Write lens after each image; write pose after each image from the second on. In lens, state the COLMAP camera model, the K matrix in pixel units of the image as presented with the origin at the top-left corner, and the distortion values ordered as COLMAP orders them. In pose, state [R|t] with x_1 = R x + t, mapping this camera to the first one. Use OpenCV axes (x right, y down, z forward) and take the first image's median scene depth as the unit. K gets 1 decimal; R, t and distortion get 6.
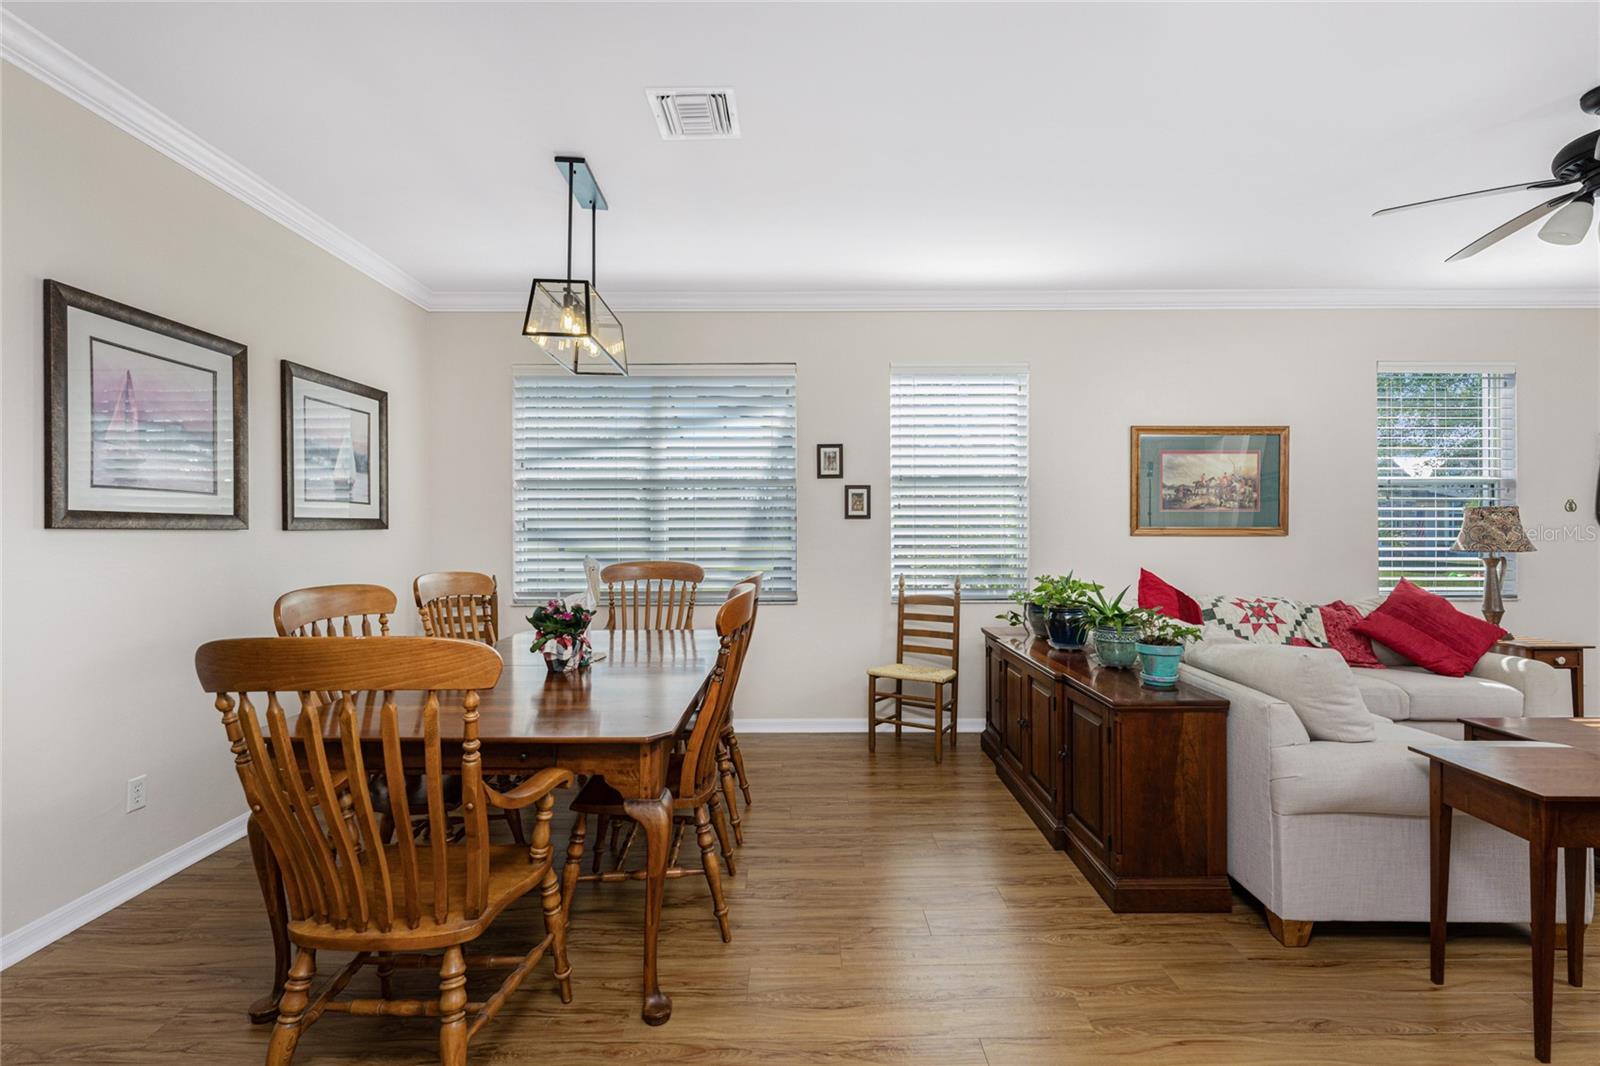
lens RADIAL K [[695.9, 0, 799.0], [0, 695.9, 538.0], [0, 0, 1]] dist [0.000671, -0.000370]
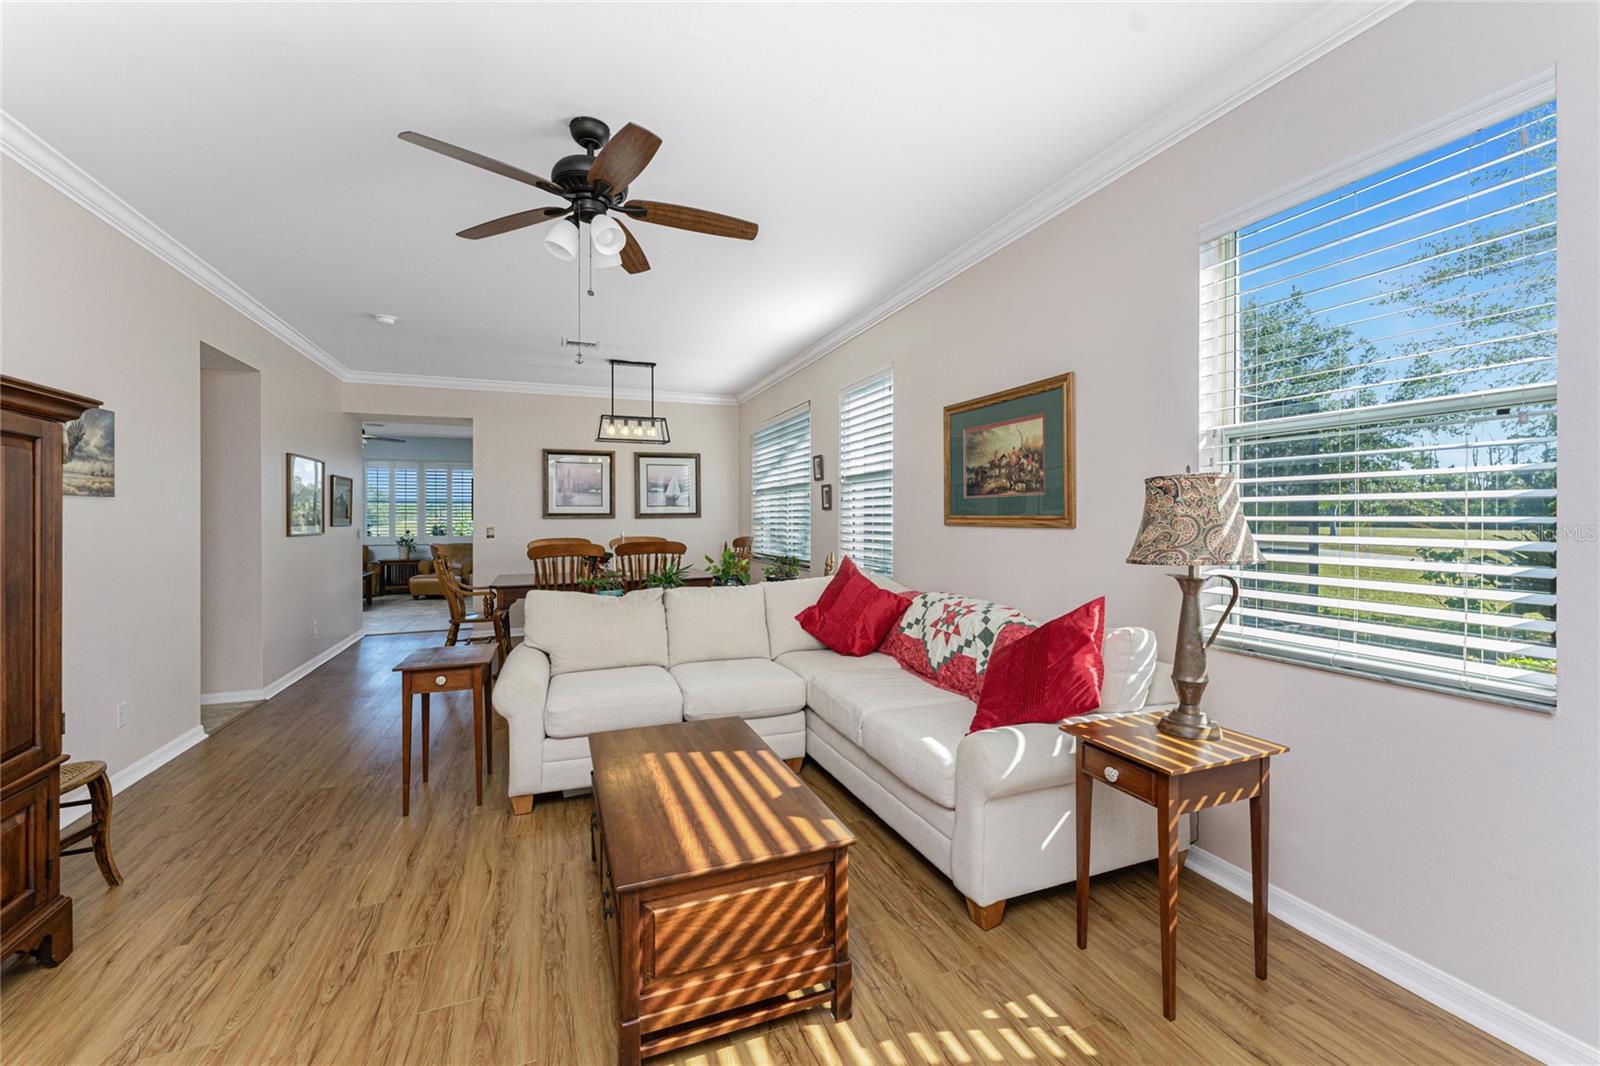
lens RADIAL K [[651.5, 0, 800.4], [0, 651.5, 520.5], [0, 0, 1]] dist [0.001795, 0.000035]
pose [[0.353737, 0.005823, -0.935327, 1.236124], [-0.003719, 0.999981, 0.004819, -0.013066], [0.935338, 0.001774, 0.353752, 0.514467]]
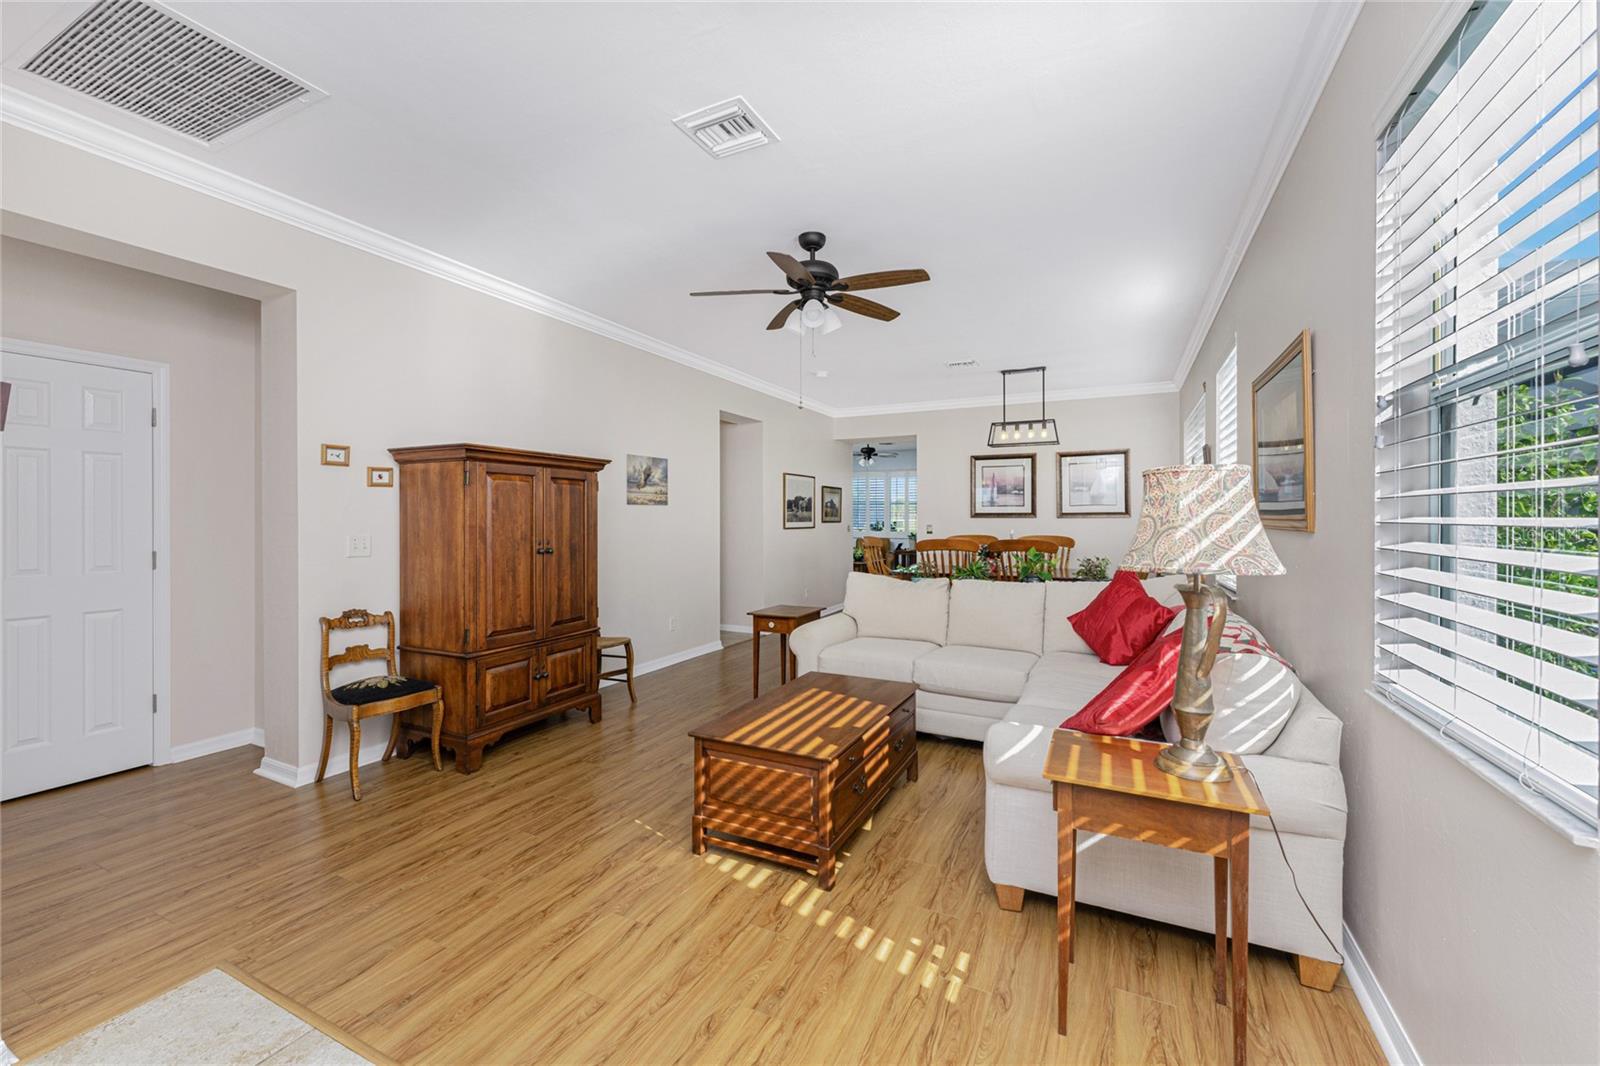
lens RADIAL K [[651.5, 0, 782.5], [0, 651.5, 518.8], [0, 0, 1]] dist [0.001795, 0.000035]
pose [[-0.467984, 0.004135, -0.883727, 1.357445], [-0.004658, 0.999964, 0.007145, -0.015063], [0.883725, 0.007461, -0.467947, 0.882631]]
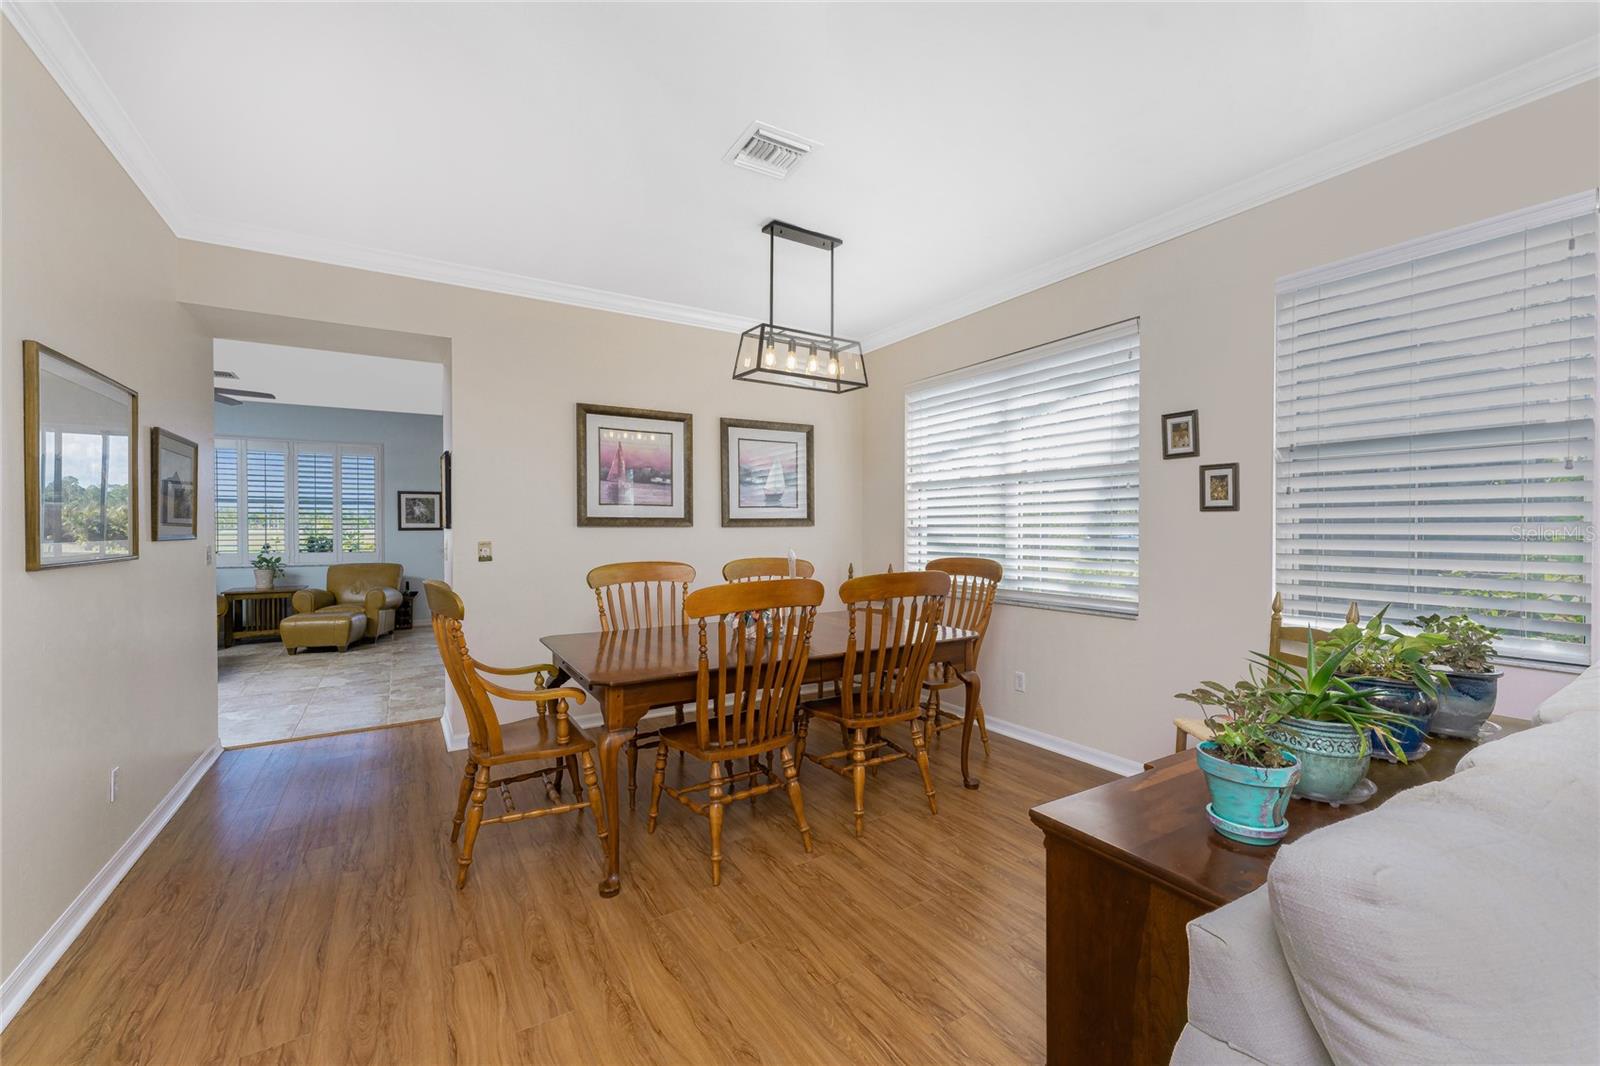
lens RADIAL K [[651.5, 0, 803.4], [0, 651.5, 539.1], [0, 0, 1]] dist [0.001795, 0.000035]
pose [[0.519061, 0.018423, -0.854538, 0.441273], [-0.005472, 0.999819, 0.018231, -0.007856], [0.854719, -0.004787, 0.519068, 0.280919]]
